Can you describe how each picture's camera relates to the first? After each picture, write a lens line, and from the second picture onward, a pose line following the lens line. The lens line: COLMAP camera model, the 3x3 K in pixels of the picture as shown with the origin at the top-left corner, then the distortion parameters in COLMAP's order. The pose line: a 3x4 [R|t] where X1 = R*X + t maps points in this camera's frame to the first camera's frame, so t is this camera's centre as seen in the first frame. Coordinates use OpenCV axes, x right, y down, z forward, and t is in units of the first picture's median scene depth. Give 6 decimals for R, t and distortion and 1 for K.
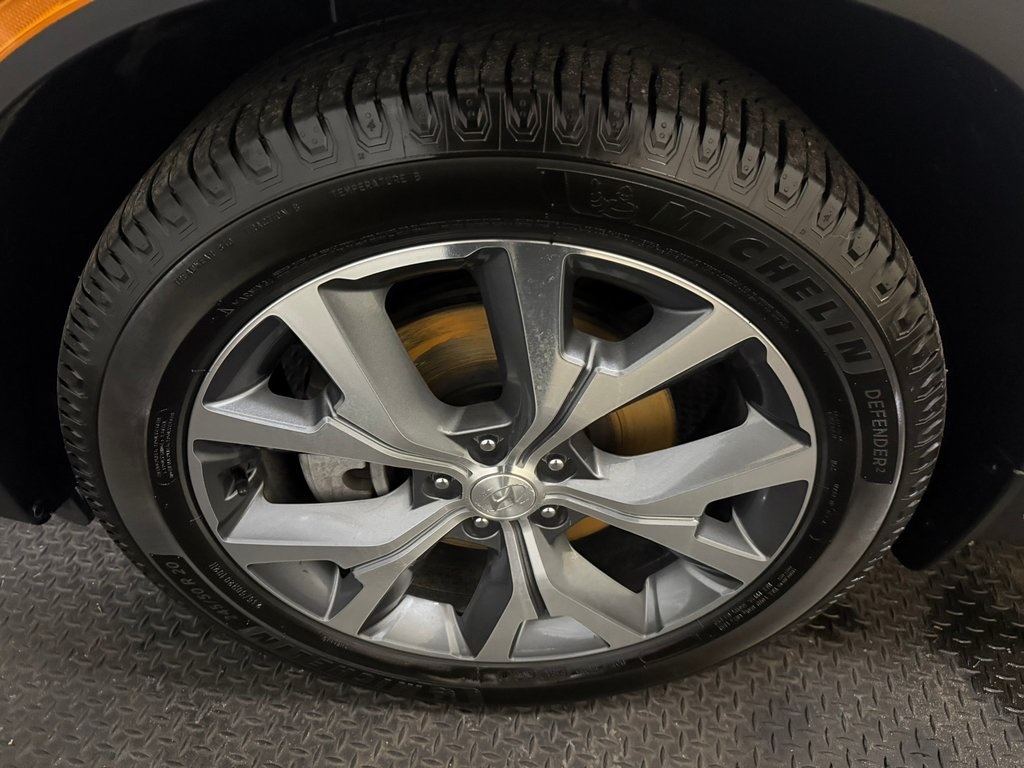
lens RADIAL K [[721.1, 0, 513.6], [0, 721.1, 383.0], [0, 0, 1]] dist [-0.009097, 0.004884]
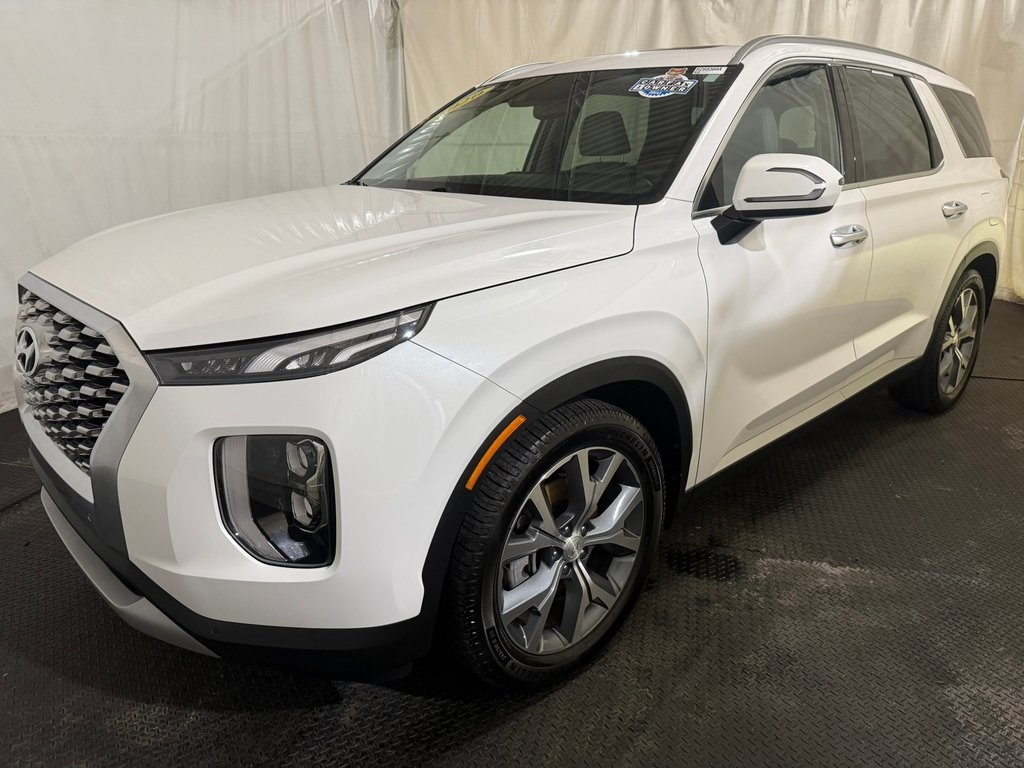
lens RADIAL K [[745.4, 0, 512.0], [0, 745.4, 384.0], [0, 0, 1]] dist [0.004993, -0.003384]
pose [[0.726408, -0.254405, 0.638443, -1.775962], [0.476629, 0.855746, -0.201304, 0.076864], [-0.495132, 0.450529, 0.742878, -1.238349]]
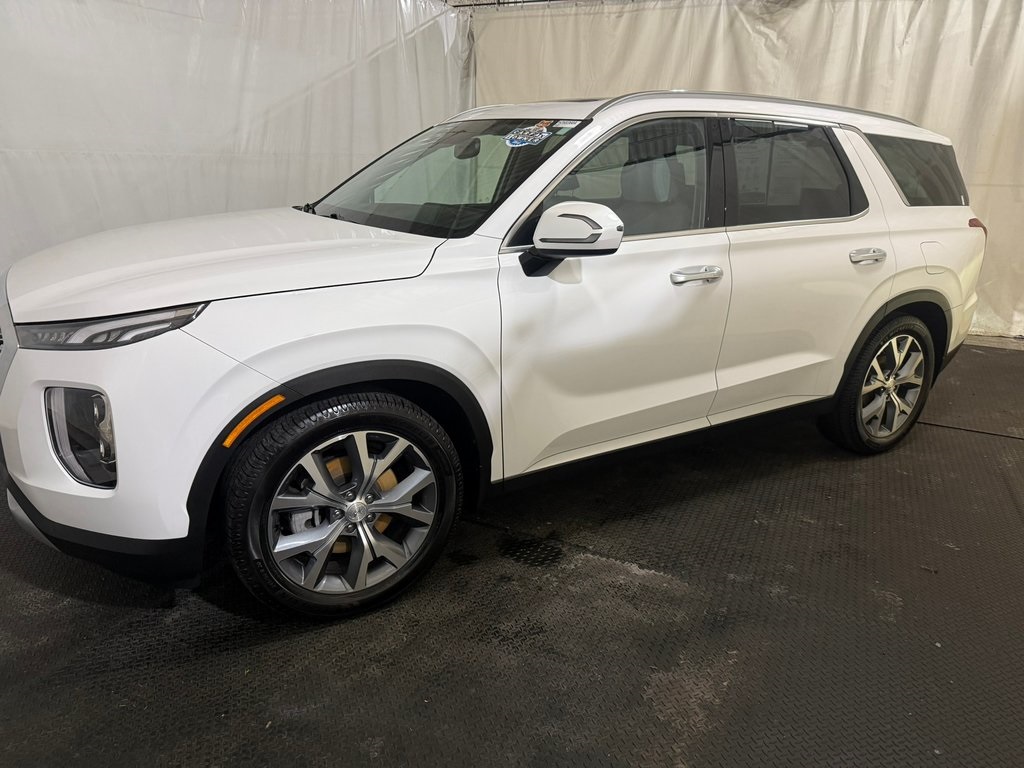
lens RADIAL K [[740.5, 0, 504.4], [0, 740.5, 390.8], [0, 0, 1]] dist [0.043378, -0.055920]
pose [[0.847925, -0.174875, 0.500441, -1.043924], [0.352834, 0.890722, -0.286571, 0.868713], [-0.395640, 0.419563, 0.816967, -2.303517]]
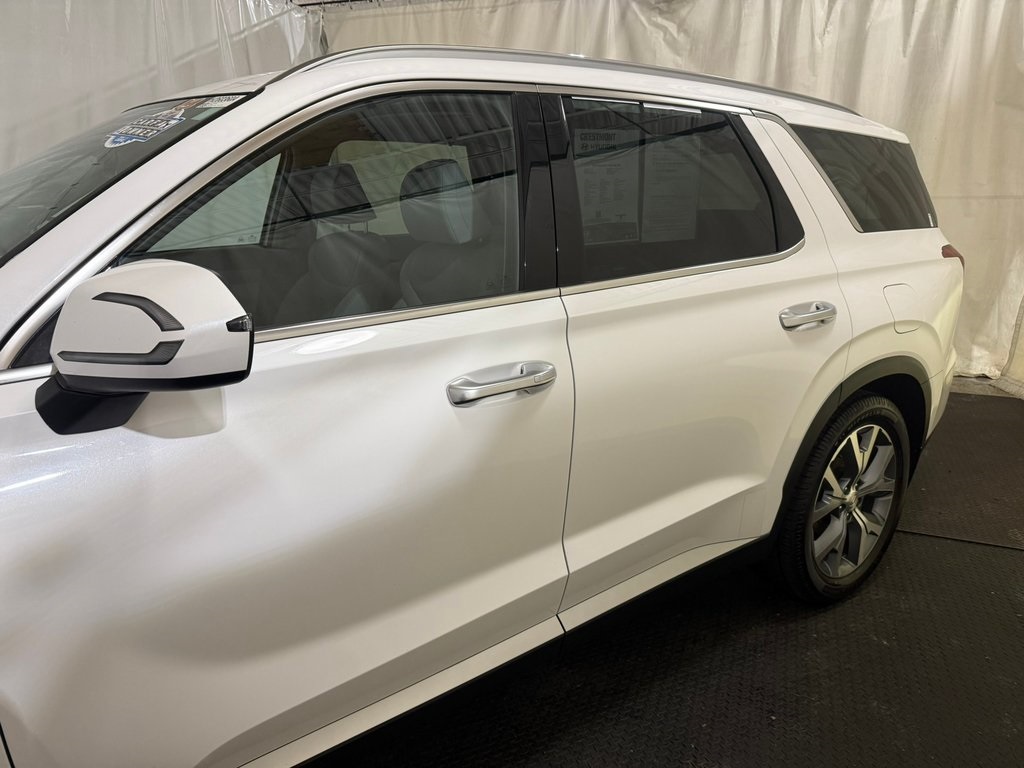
lens RADIAL K [[740.5, 0, 504.4], [0, 740.5, 390.8], [0, 0, 1]] dist [0.043378, -0.055920]
pose [[0.799177, -0.199004, 0.567199, 0.810066], [0.418674, 0.861362, -0.287695, 0.134820], [-0.431311, 0.467390, 0.771698, -1.284197]]
